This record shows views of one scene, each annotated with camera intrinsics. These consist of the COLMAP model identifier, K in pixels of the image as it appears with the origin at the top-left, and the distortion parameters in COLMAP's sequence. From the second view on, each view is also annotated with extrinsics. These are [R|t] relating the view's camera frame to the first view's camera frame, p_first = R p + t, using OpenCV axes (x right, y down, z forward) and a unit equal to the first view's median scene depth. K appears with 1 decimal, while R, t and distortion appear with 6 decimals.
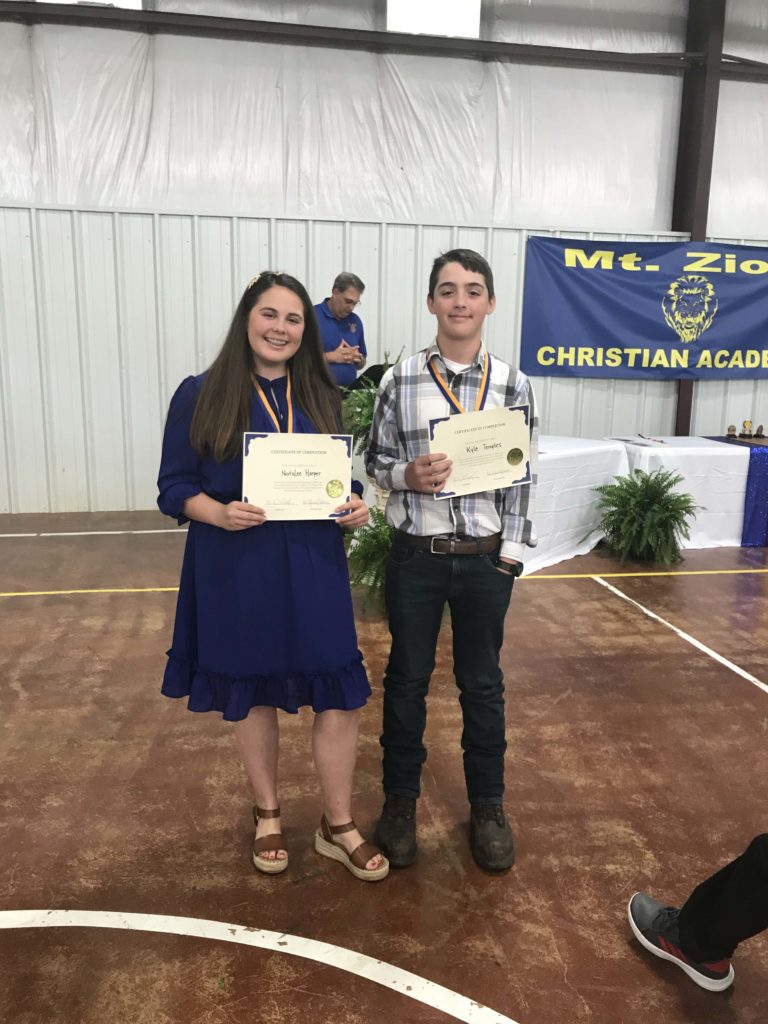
lens RADIAL K [[848.5, 0, 389.3], [0, 848.5, 512.4], [0, 0, 1]] dist [0.007148, -0.008755]
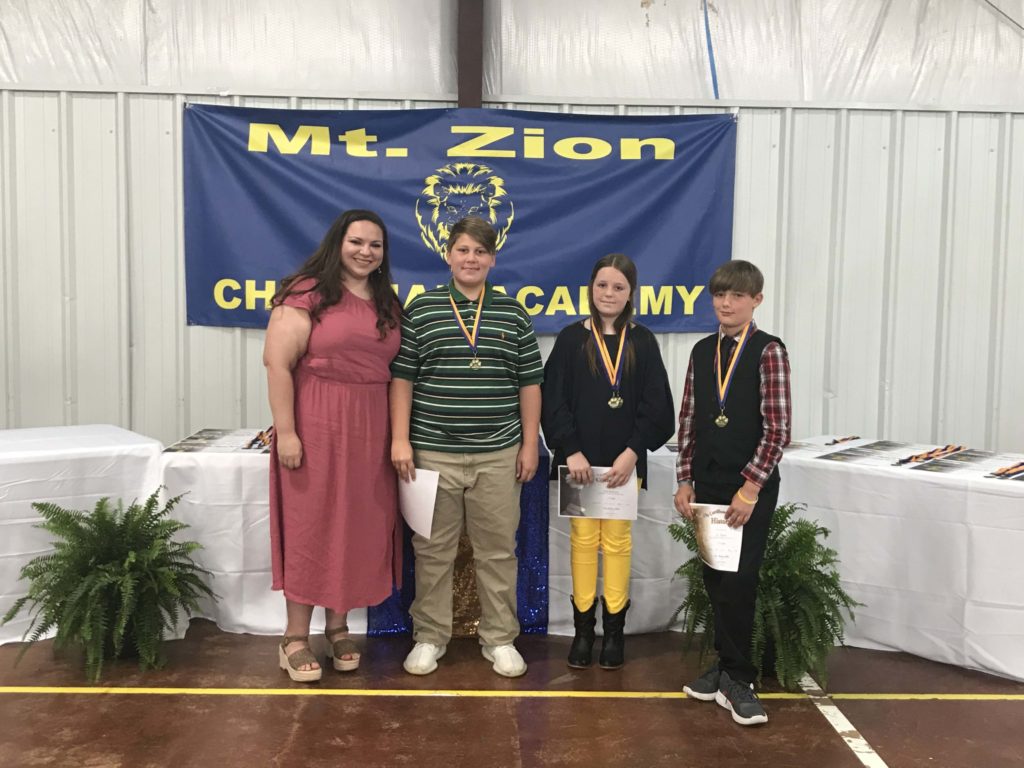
lens RADIAL K [[1147.0, 0, 512.0], [0, 1147.0, 384.0], [0, 0, 1]] dist [0.109081, -0.285057]
pose [[0.988759, 0.013476, -0.148912, 0.518529], [-0.029849, 0.993673, -0.108270, -0.036226], [0.146511, 0.111498, 0.982905, 0.219508]]
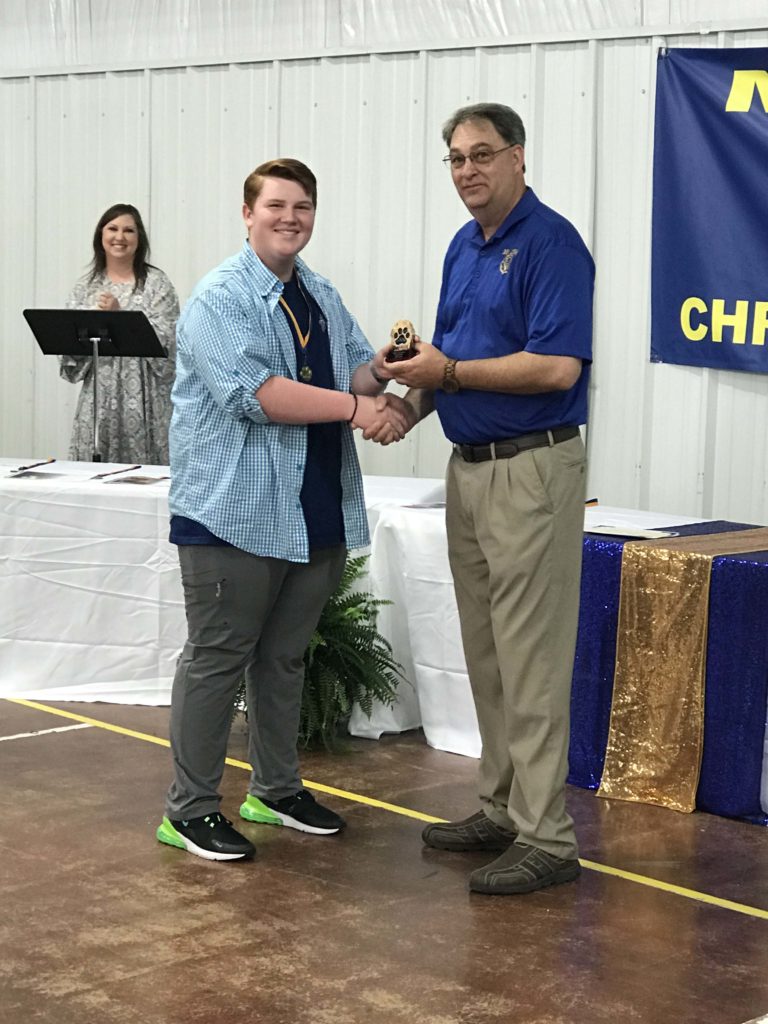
lens RADIAL K [[2204.7, 0, 384.0], [0, 2204.7, 512.0], [0, 0, 1]] dist [-0.066897, 1.175600]
pose [[0.563194, 0.094318, -0.820924, 1.023772], [-0.182987, 0.983035, -0.012594, -0.047601], [0.805809, 0.157311, 0.570898, 0.262162]]
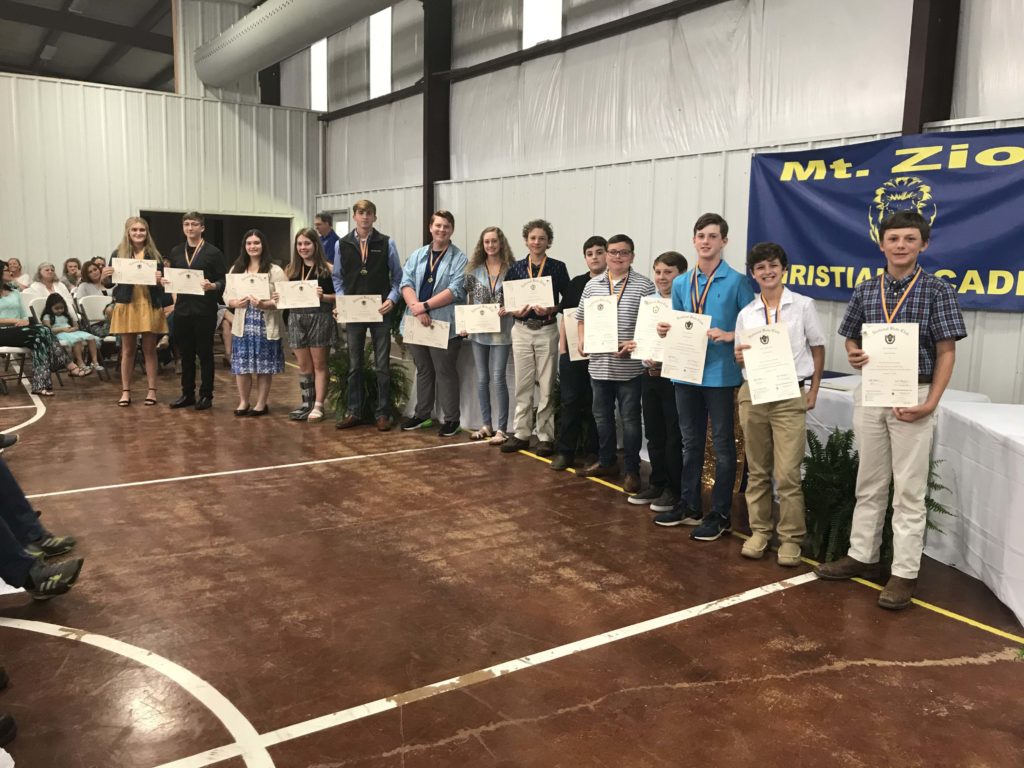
lens RADIAL K [[842.7, 0, 513.9], [0, 842.7, 375.7], [0, 0, 1]] dist [0.014898, 0.004281]
pose [[0.388681, 0.126109, -0.912701, 0.979961], [-0.200823, 0.978368, 0.049661, -0.060324], [0.899220, 0.163989, 0.405599, 0.373543]]
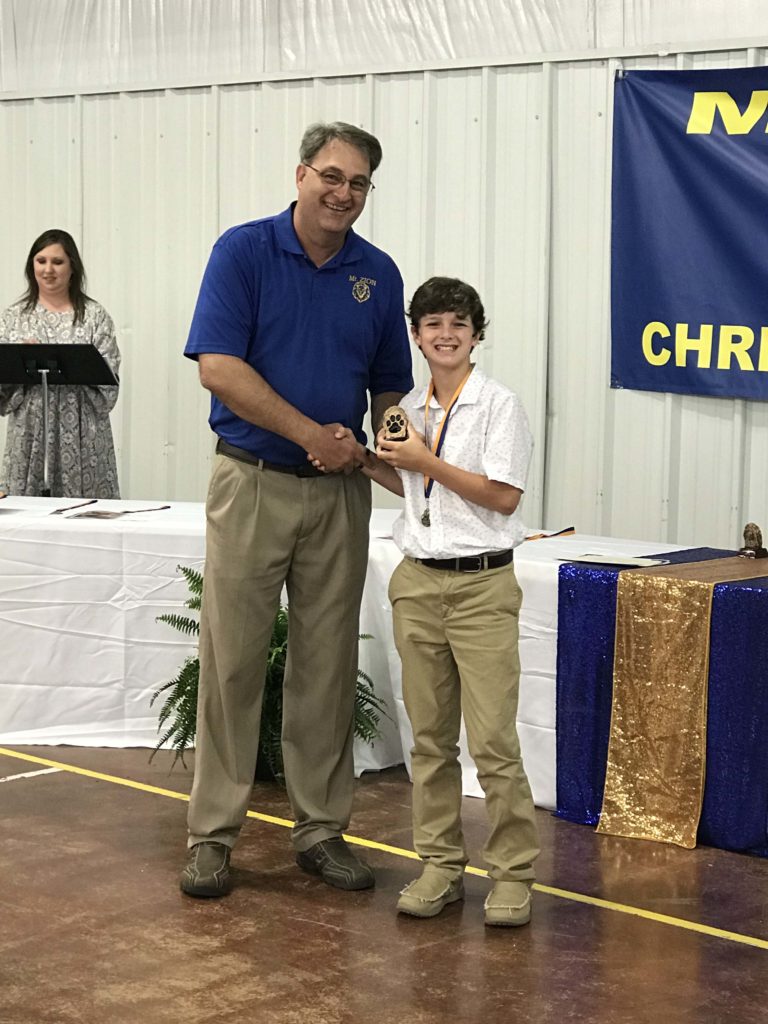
lens RADIAL K [[2204.7, 0, 384.0], [0, 2204.7, 512.0], [0, 0, 1]] dist [-0.066897, 1.175600]
pose [[0.611080, 0.073569, -0.788143, 0.977171], [-0.167187, 0.985206, -0.037664, -0.039519], [0.773712, 0.154783, 0.614339, 0.242232]]
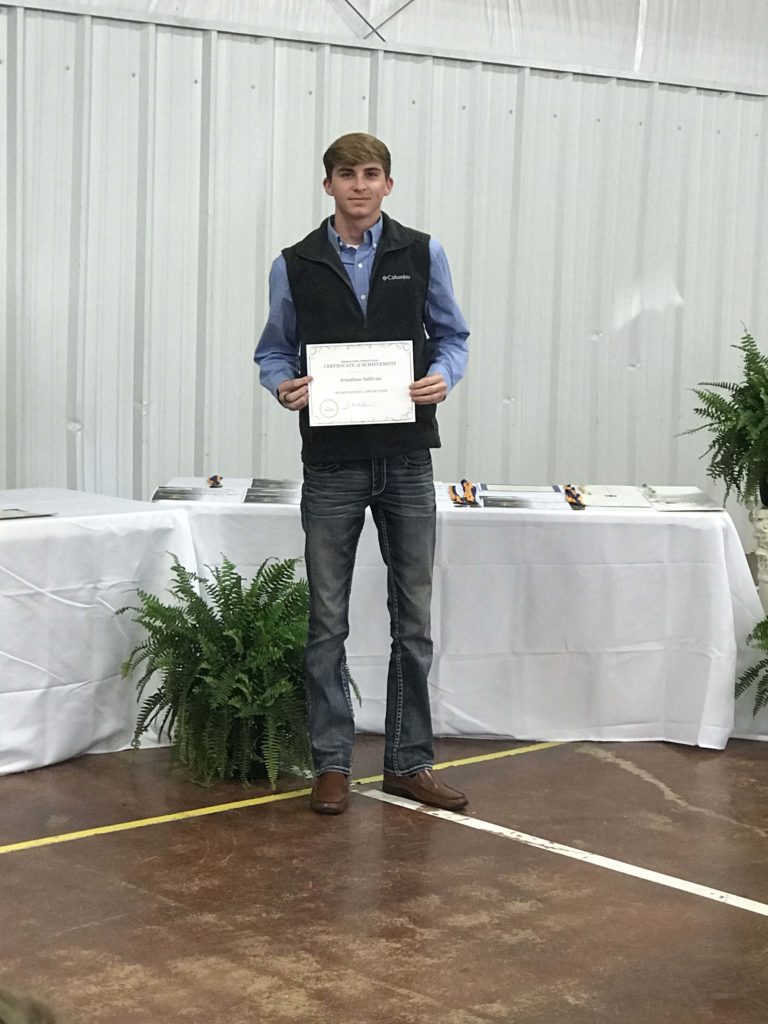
lens RADIAL K [[2150.2, 0, 384.0], [0, 2150.2, 512.0], [0, 0, 1]] dist [0.046927, 0.486817]
pose [[0.845445, -0.053068, 0.531419, 0.157935], [0.090087, 0.994963, -0.043964, -0.020212], [-0.526409, 0.085044, 0.845968, 0.072297]]
